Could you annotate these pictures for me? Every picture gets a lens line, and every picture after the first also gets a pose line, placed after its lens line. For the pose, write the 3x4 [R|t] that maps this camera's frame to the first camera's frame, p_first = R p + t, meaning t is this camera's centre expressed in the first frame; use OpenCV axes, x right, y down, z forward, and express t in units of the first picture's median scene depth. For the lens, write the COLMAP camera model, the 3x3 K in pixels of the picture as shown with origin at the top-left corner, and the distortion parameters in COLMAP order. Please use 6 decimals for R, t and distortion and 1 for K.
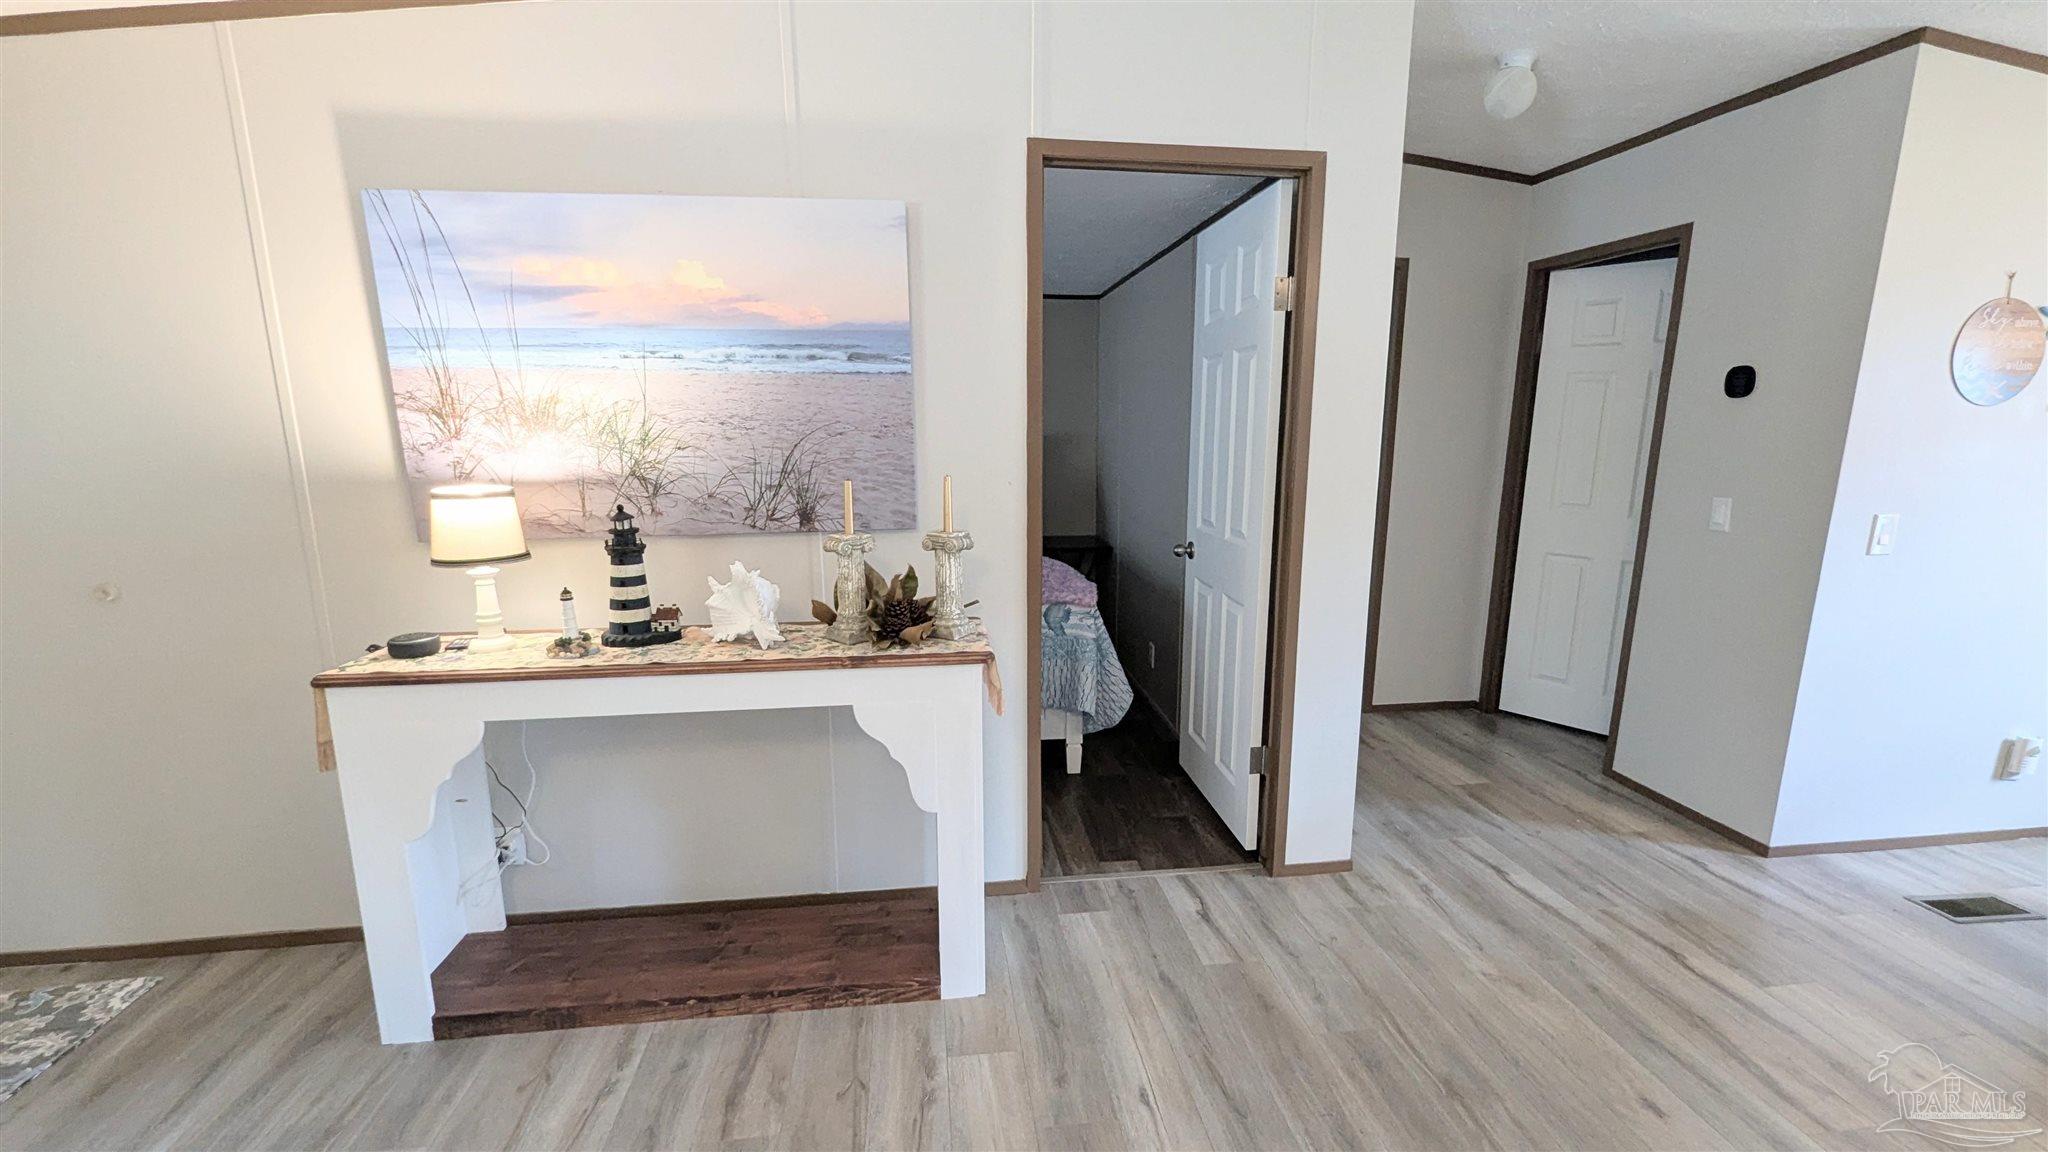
lens RADIAL K [[853.8, 0, 1033.5], [0, 853.8, 585.6], [0, 0, 1]] dist [-0.001064, -0.000065]
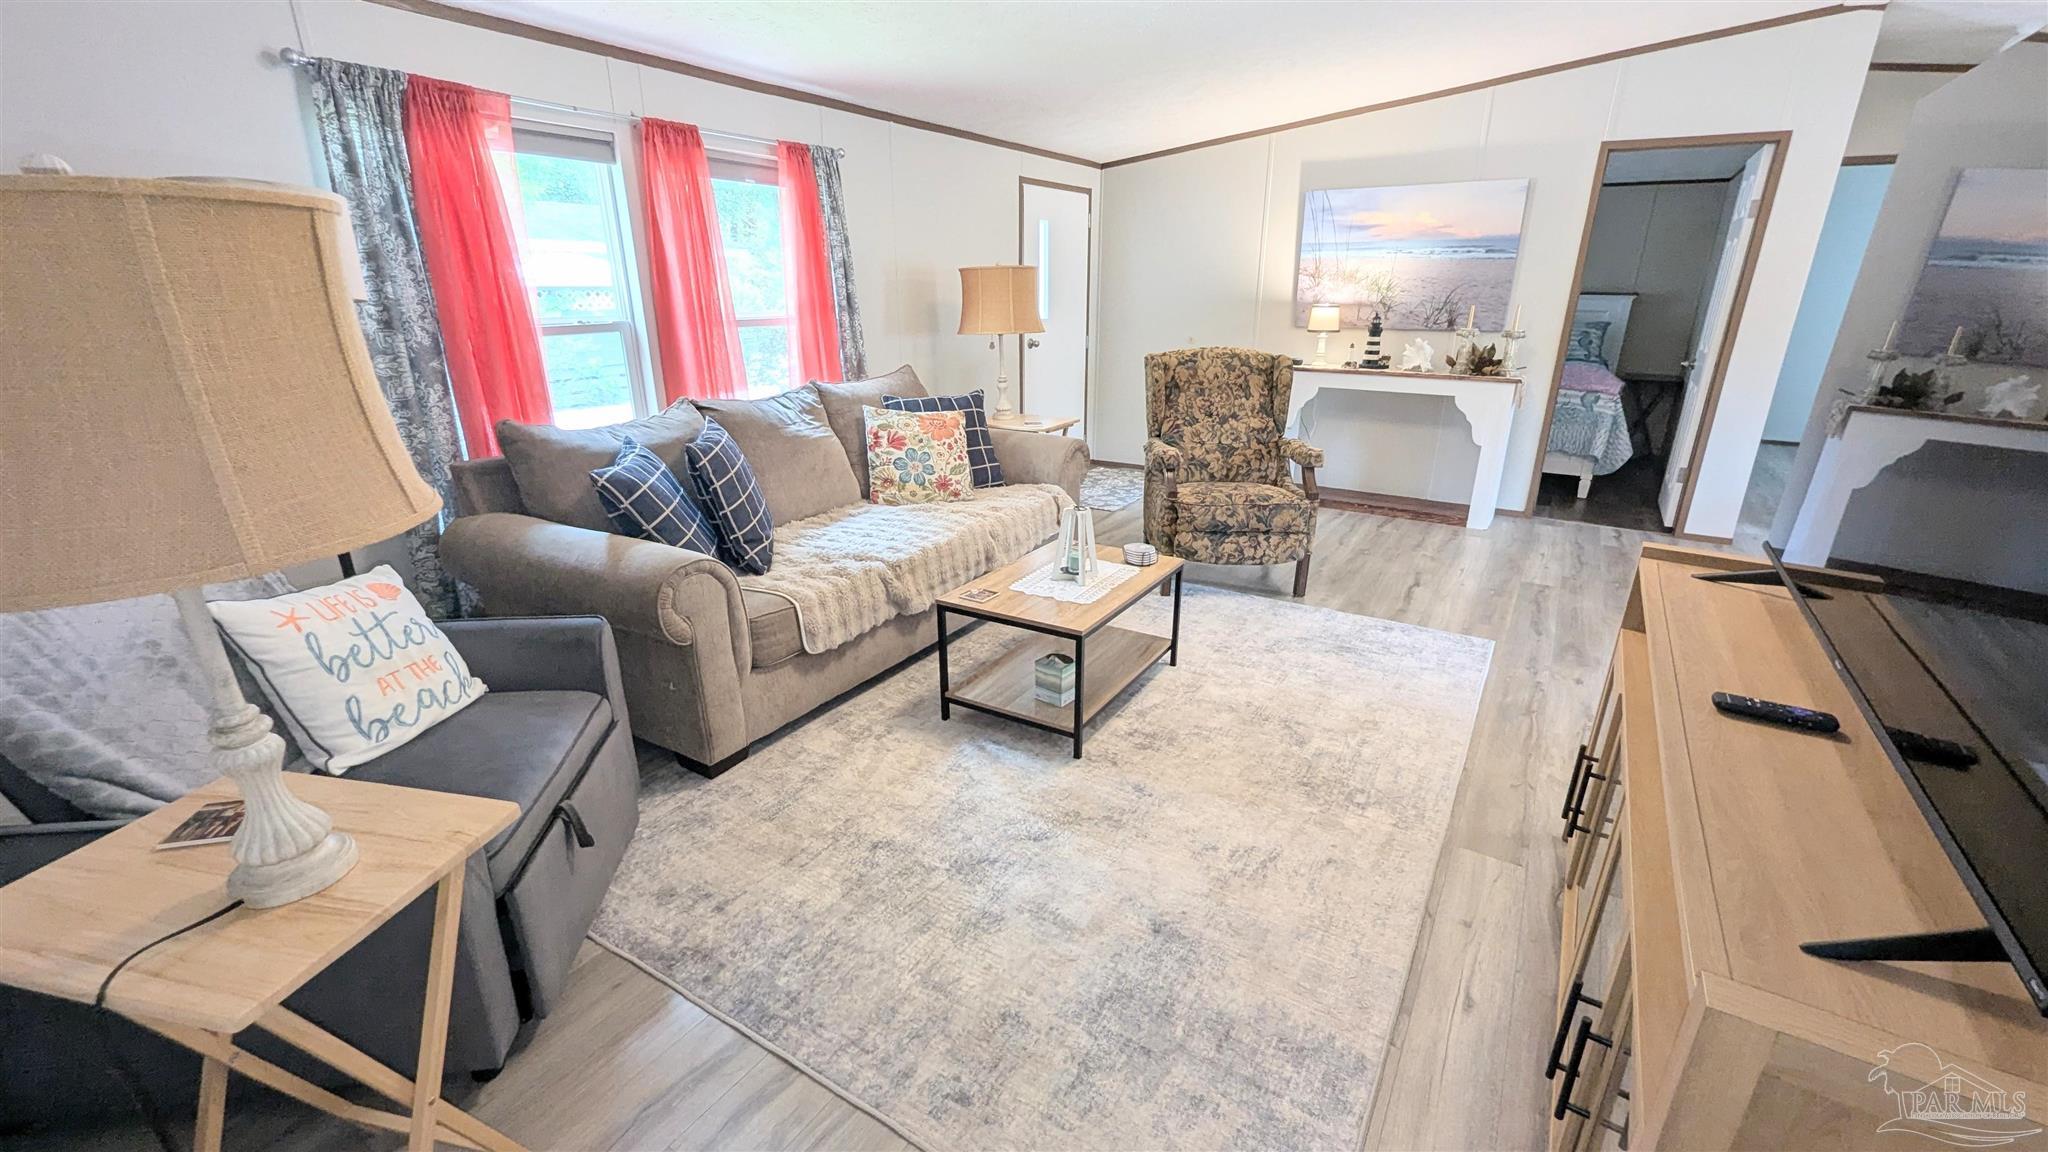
lens RADIAL K [[853.8, 0, 1033.5], [0, 853.8, 585.6], [0, 0, 1]] dist [-0.001064, -0.000065]
pose [[0.769569, 0.219376, -0.599698, 0.437337], [-0.127878, 0.973057, 0.191855, 0.336627], [0.625628, -0.070957, 0.776888, -1.675969]]
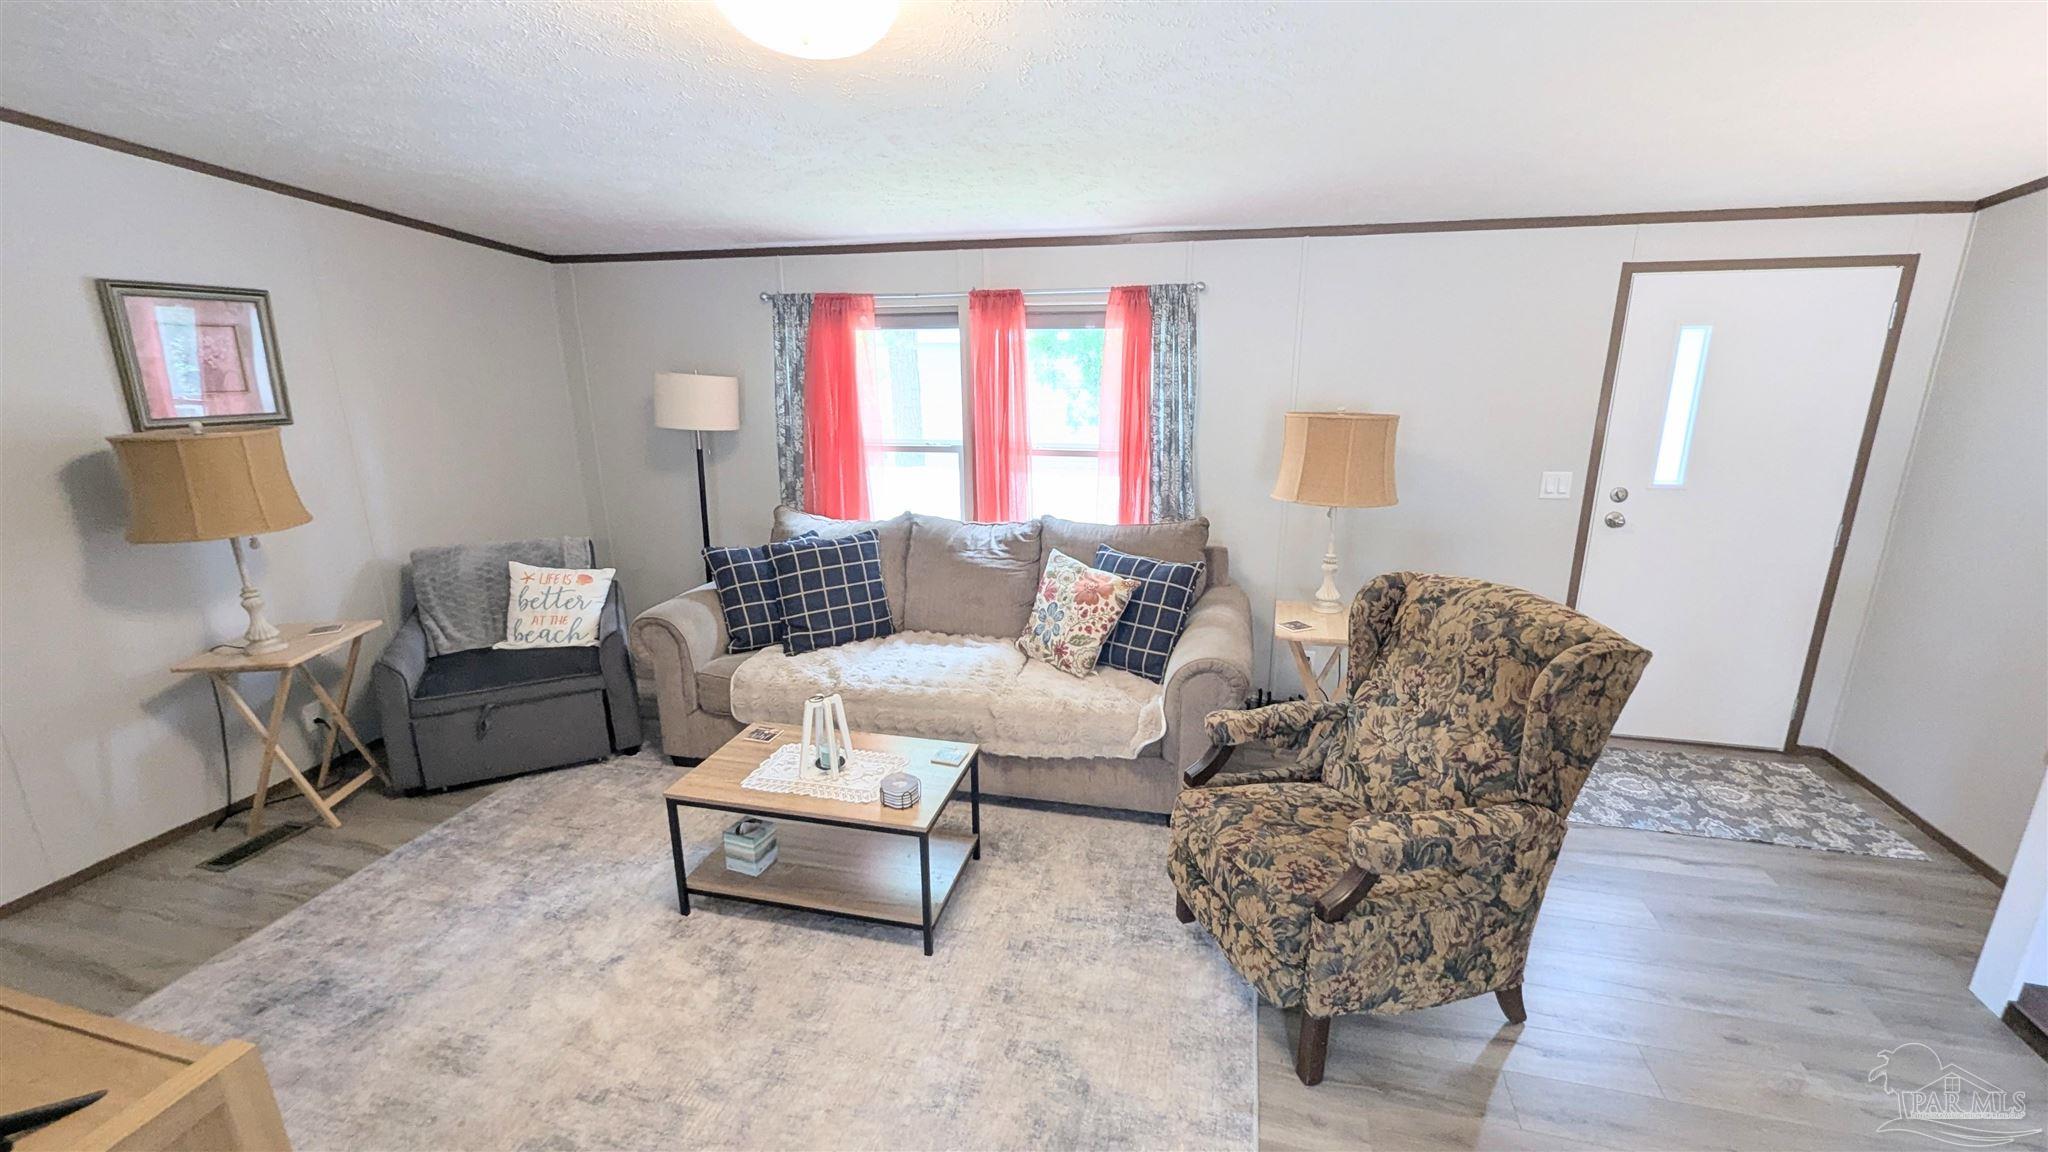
lens RADIAL K [[853.8, 0, 1033.5], [0, 853.8, 585.6], [0, 0, 1]] dist [-0.001064, -0.000065]
pose [[-0.382650, 0.251830, -0.888910, 0.600177], [-0.169976, 0.926522, 0.335656, -0.148015], [0.908123, 0.279532, -0.311728, 0.025512]]
